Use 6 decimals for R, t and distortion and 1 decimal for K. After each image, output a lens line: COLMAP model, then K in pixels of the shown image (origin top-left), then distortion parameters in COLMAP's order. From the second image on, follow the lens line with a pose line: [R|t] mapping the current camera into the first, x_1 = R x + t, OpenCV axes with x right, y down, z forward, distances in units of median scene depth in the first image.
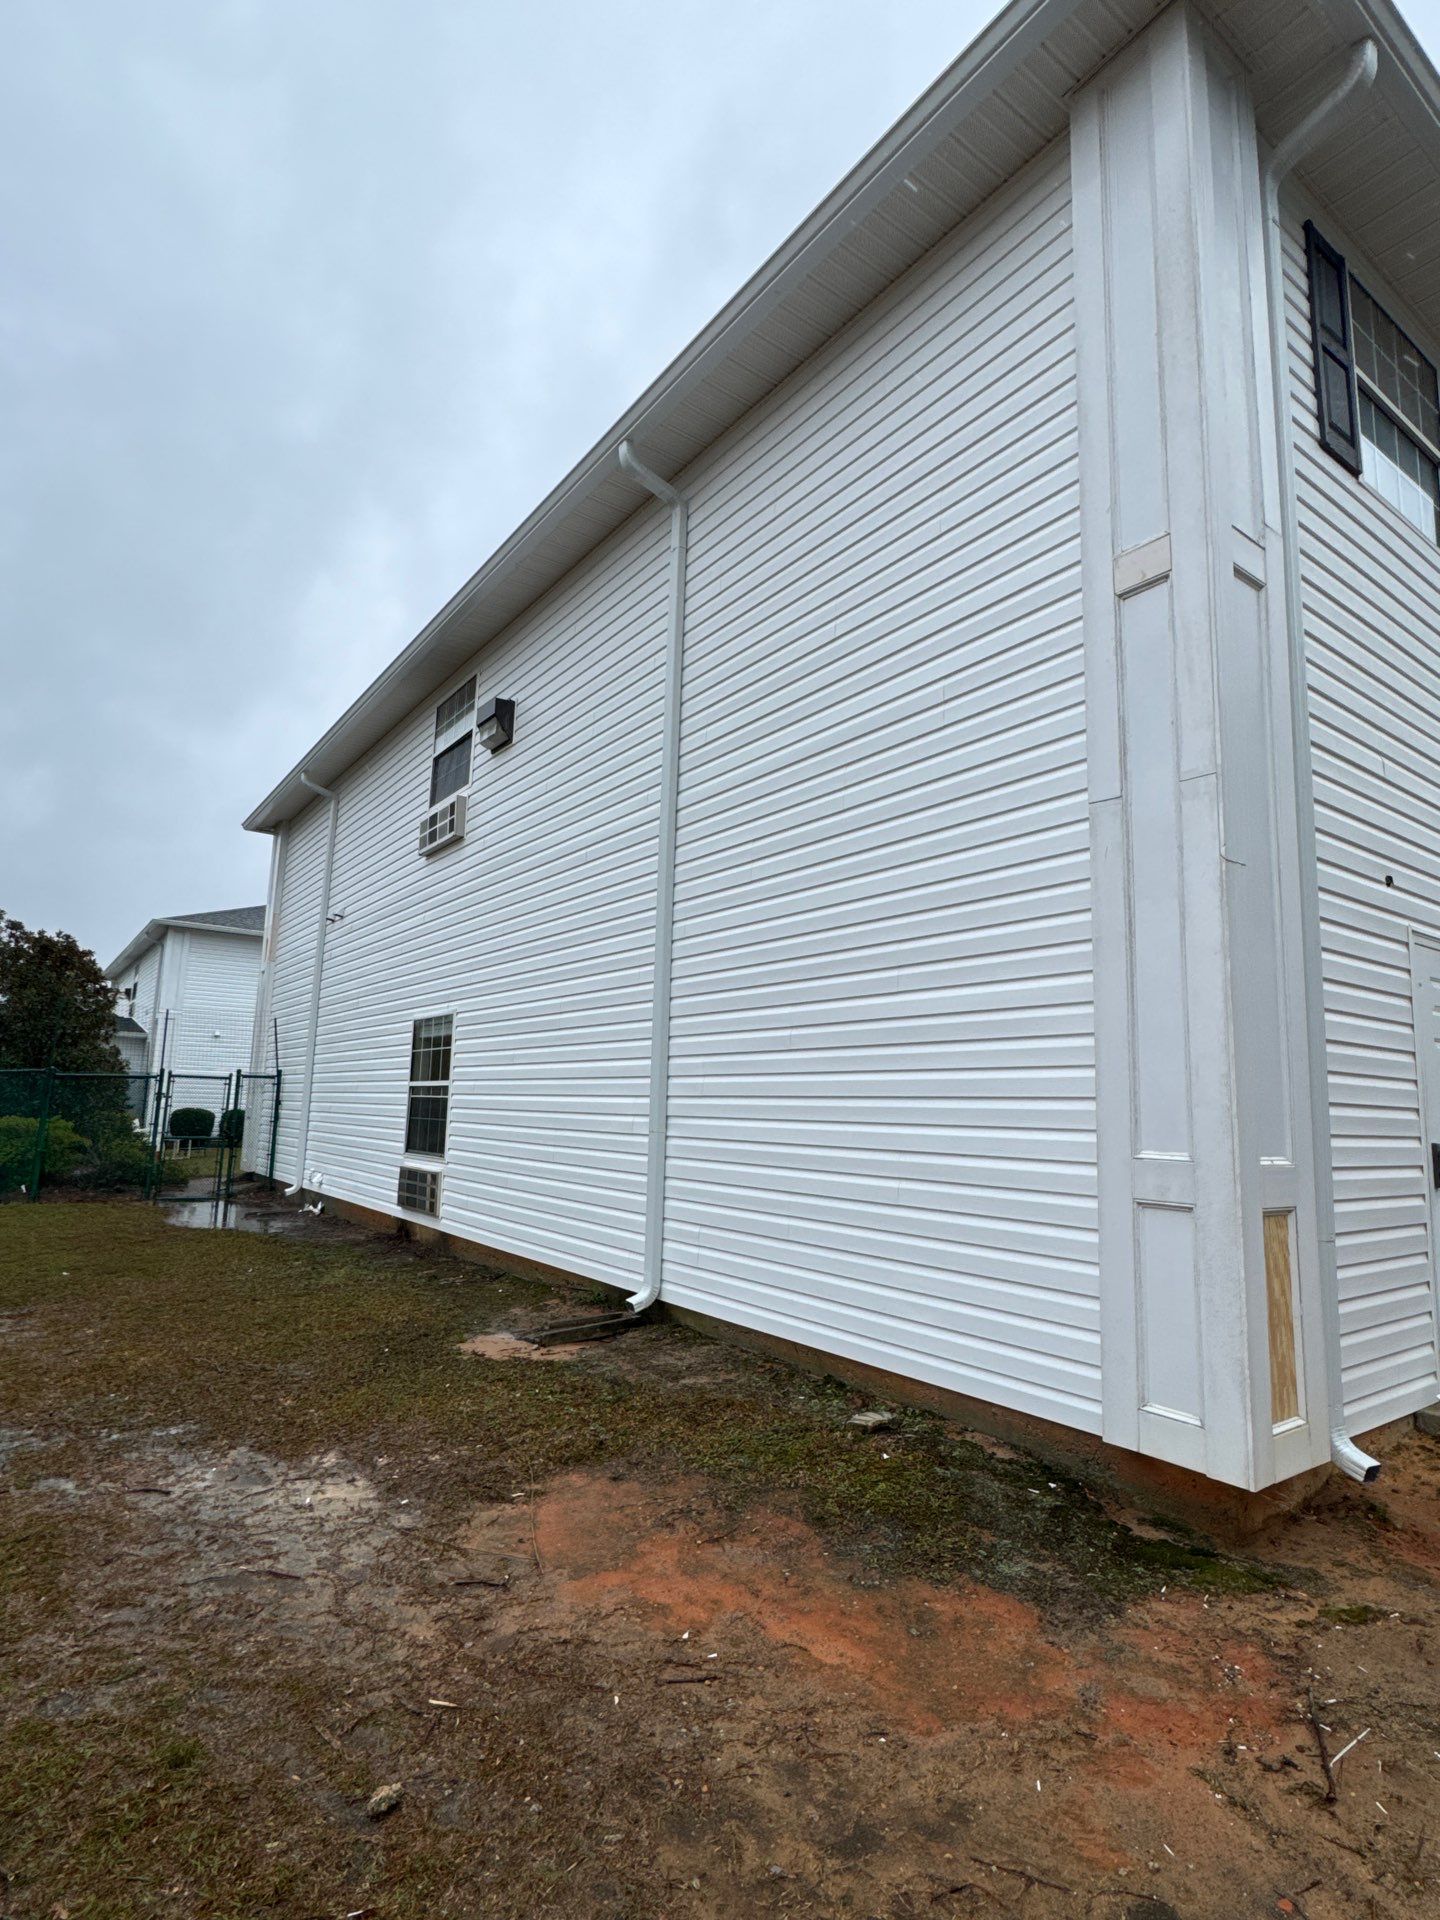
lens RADIAL K [[1013.1, 0, 709.1], [0, 1013.1, 957.7], [0, 0, 1]] dist [-0.002397, -0.000304]
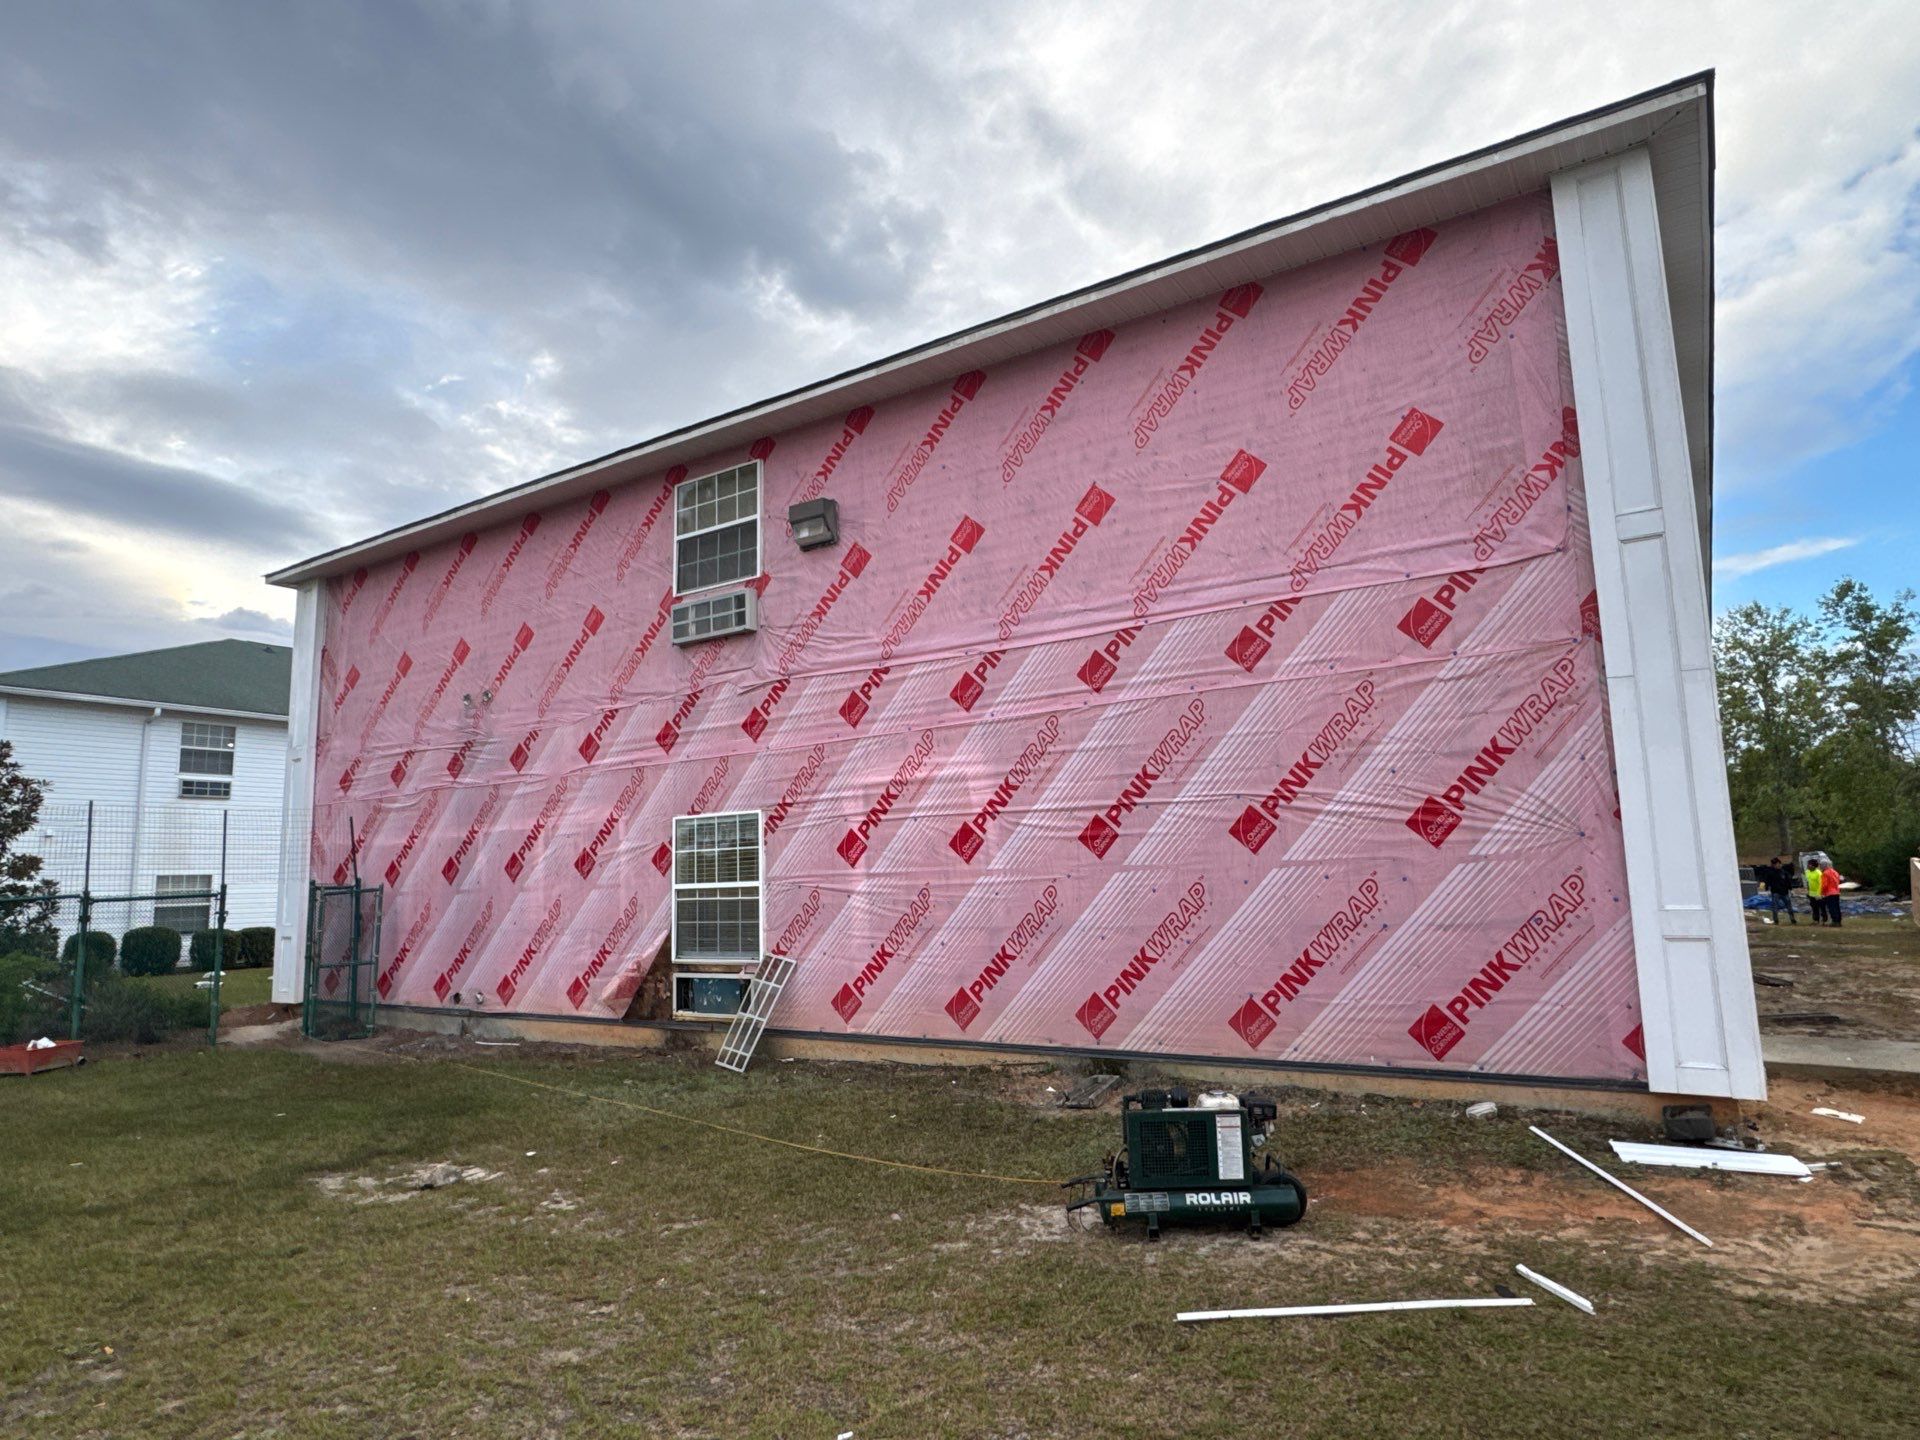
lens RADIAL K [[1127.9, 0, 960.5], [0, 1127.9, 714.7], [0, 0, 1]] dist [-0.004329, 0.000965]
pose [[0.936305, 0.001514, 0.351185, -0.472932], [-0.000697, 0.999997, -0.002454, -0.038970], [-0.351187, 0.002053, 0.936303, -0.098657]]
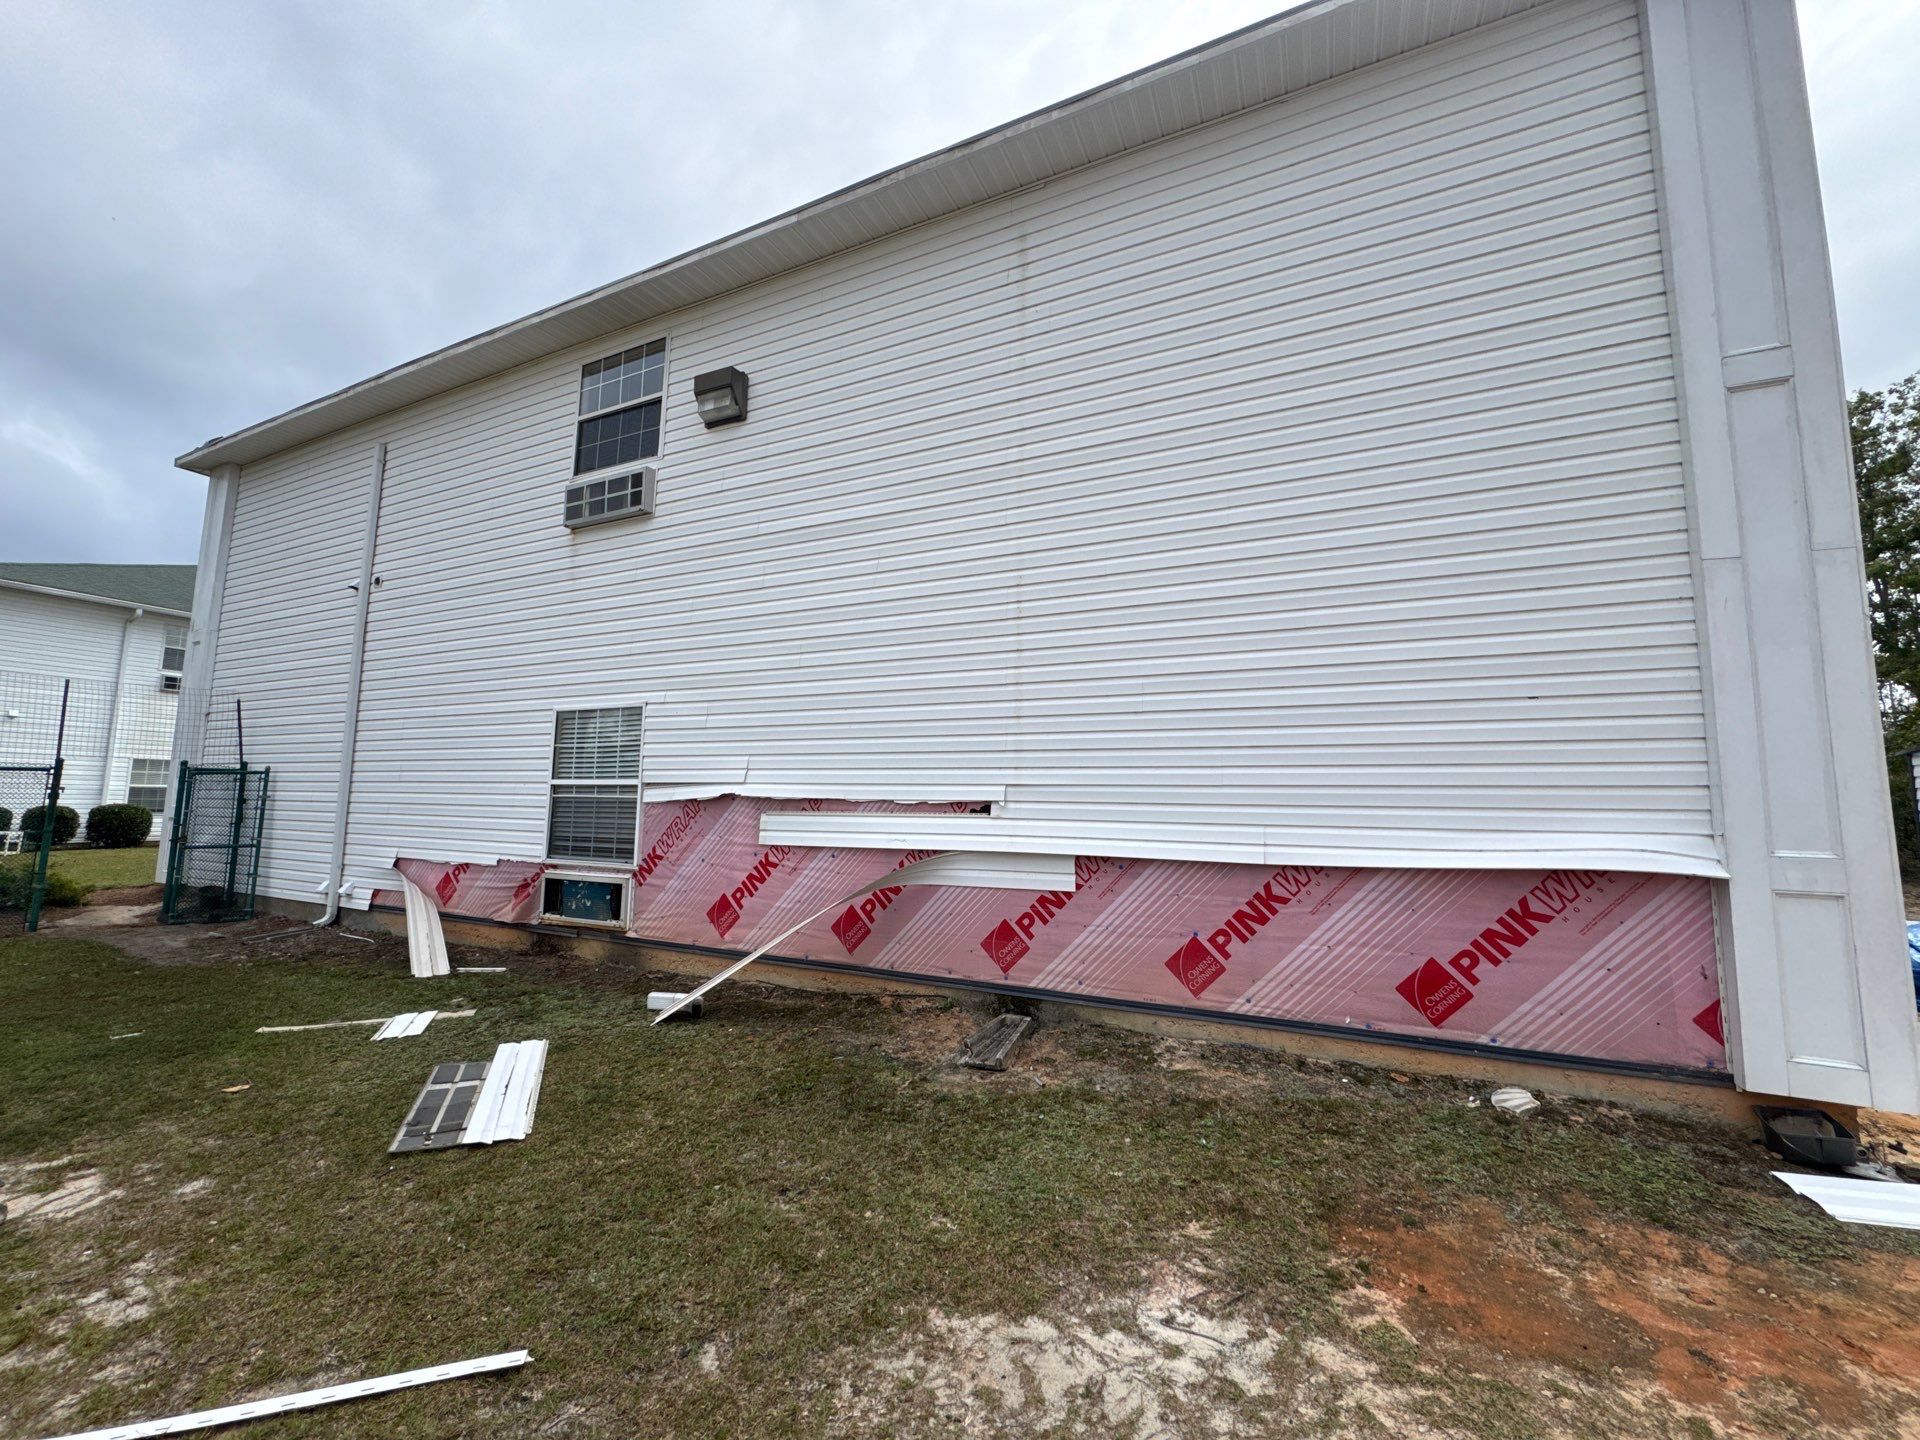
lens RADIAL K [[789.7, 0, 965.6], [0, 789.7, 712.8], [0, 0, 1]] dist [-0.005972, 0.000563]
pose [[0.880794, 0.045067, 0.471350, -0.344326], [-0.065022, 0.997542, 0.026128, 0.025119], [-0.469014, -0.053662, 0.881559, 0.247247]]
